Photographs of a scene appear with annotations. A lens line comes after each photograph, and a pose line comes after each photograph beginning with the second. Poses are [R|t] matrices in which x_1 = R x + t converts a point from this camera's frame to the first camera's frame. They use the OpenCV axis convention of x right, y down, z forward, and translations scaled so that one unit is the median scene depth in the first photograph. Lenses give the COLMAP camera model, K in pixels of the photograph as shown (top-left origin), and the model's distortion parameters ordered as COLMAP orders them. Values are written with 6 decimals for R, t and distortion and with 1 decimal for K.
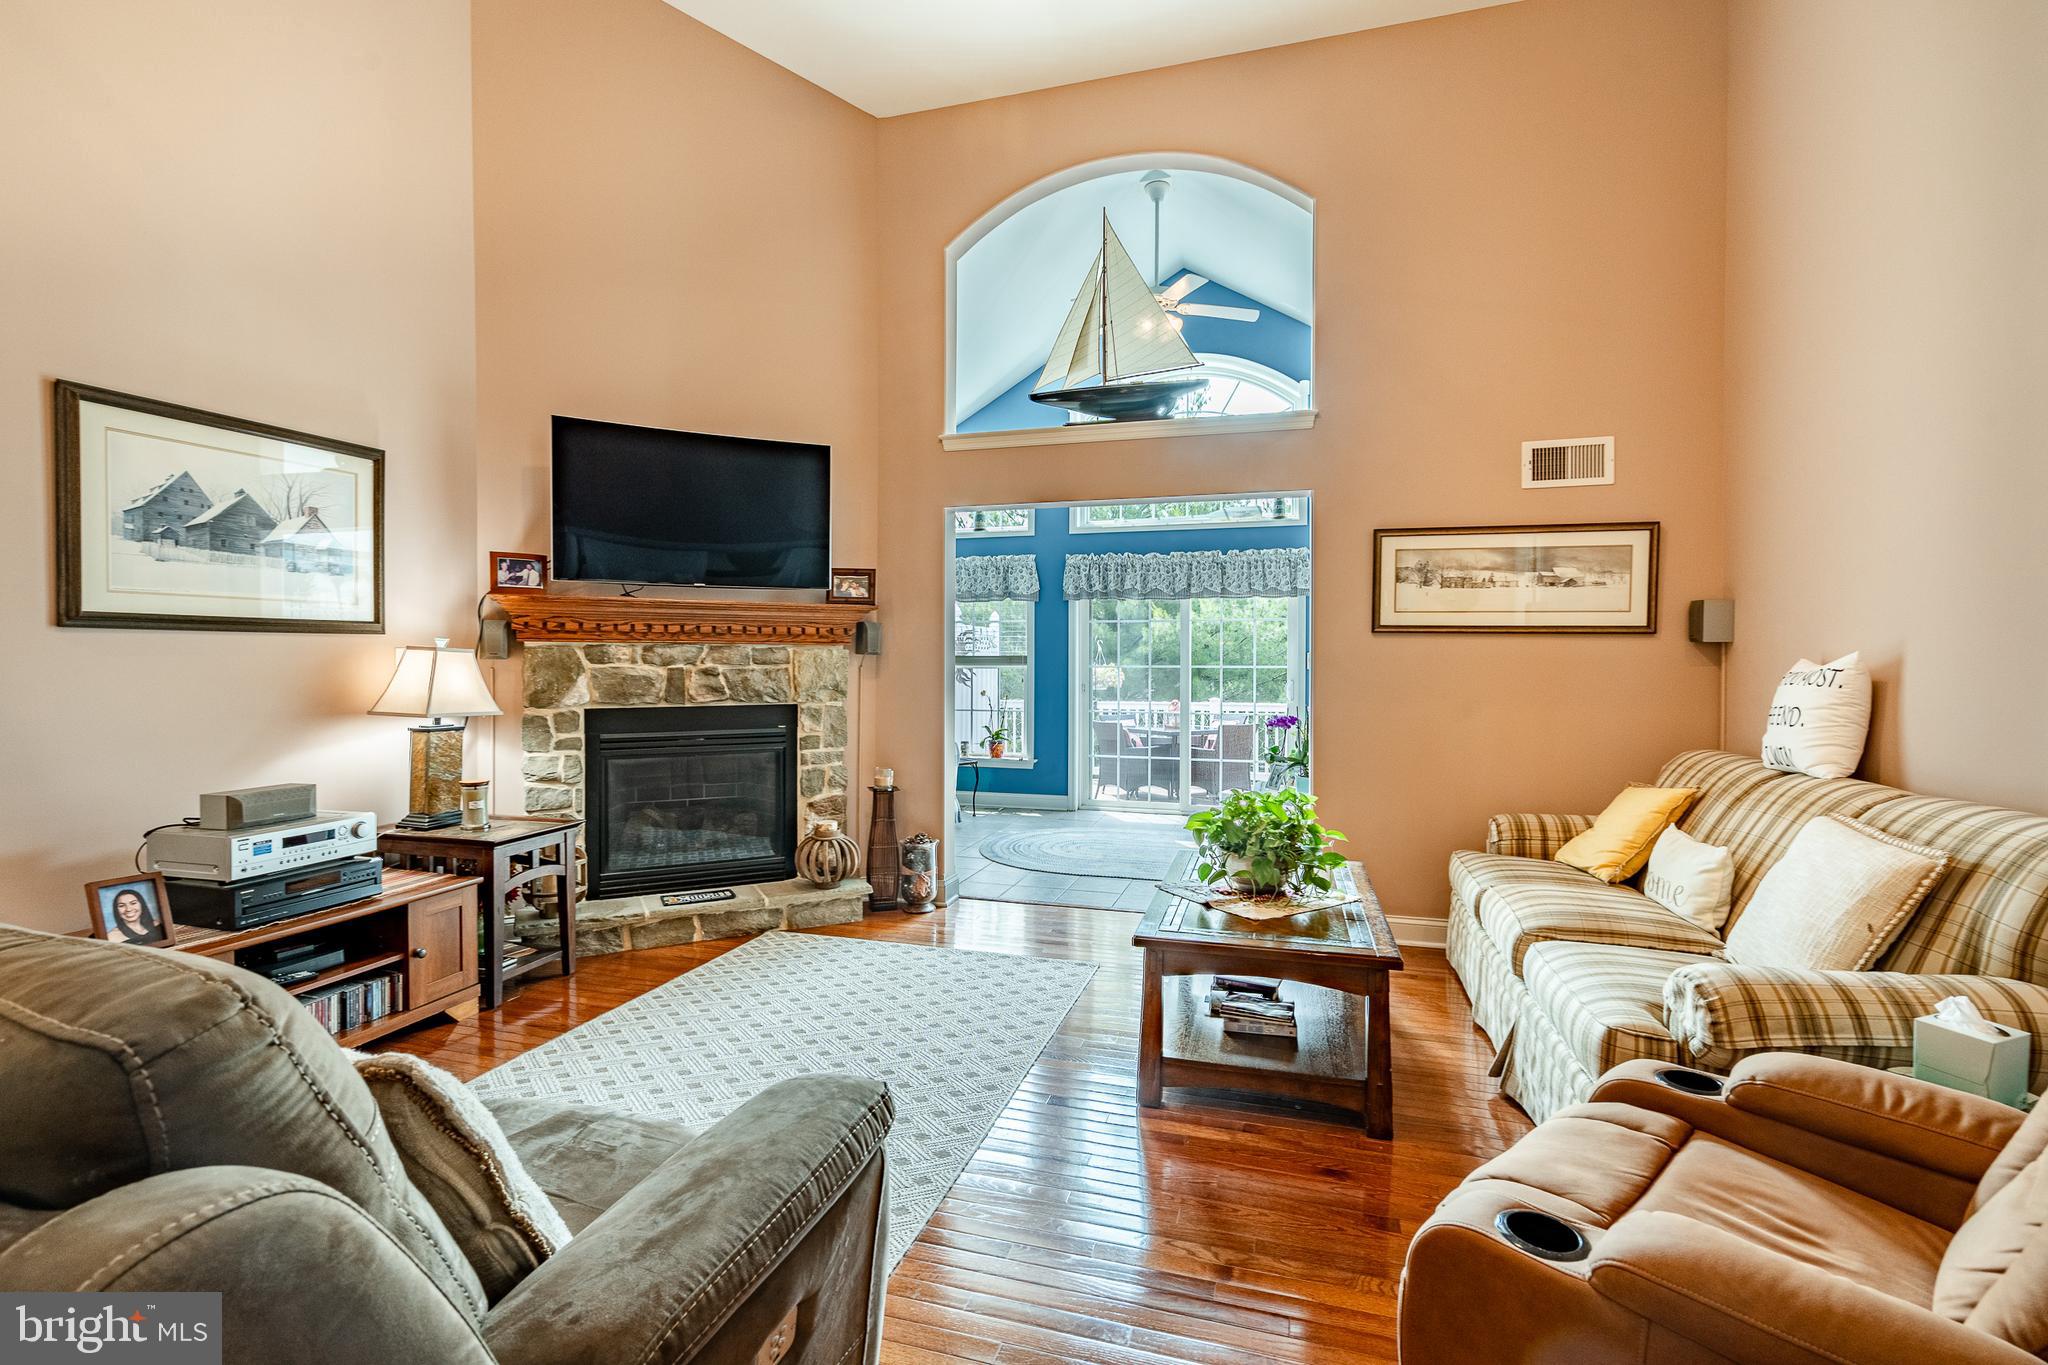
lens RADIAL K [[921.0, 0, 1020.0], [0, 921.0, 675.5], [0, 0, 1]] dist [-0.001155, 0.000837]
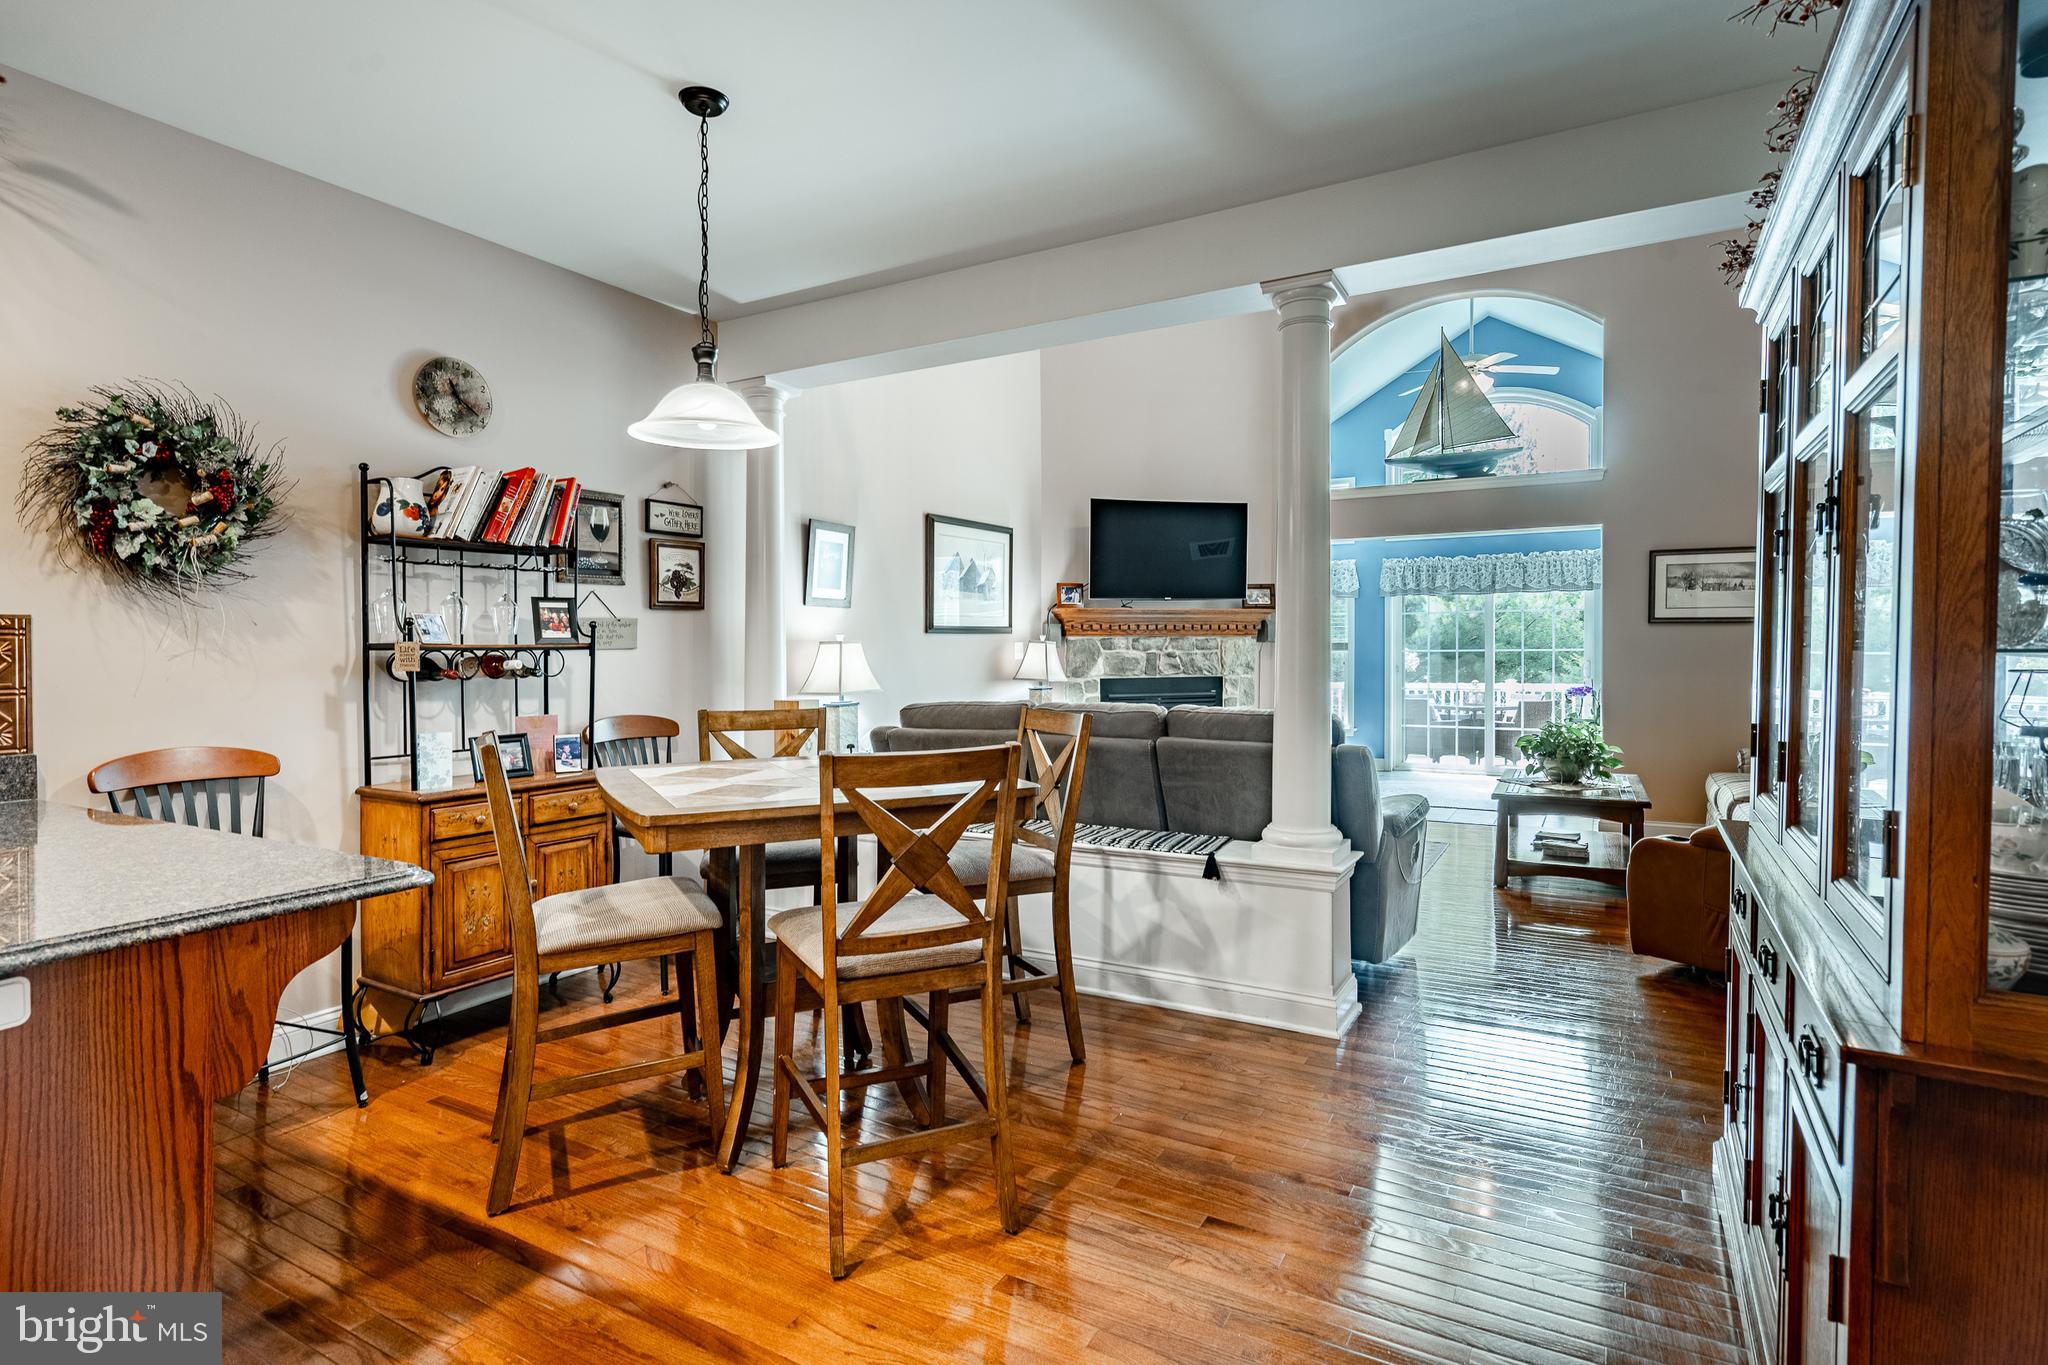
lens RADIAL K [[1015.4, 0, 1018.5], [0, 1015.4, 674.5], [0, 0, 1]] dist [-0.004866, -0.000051]
pose [[0.974280, -0.004216, -0.225299, -0.215963], [0.005768, 0.999964, 0.006235, 0.017662], [0.225265, -0.007374, 0.974270, -0.753663]]
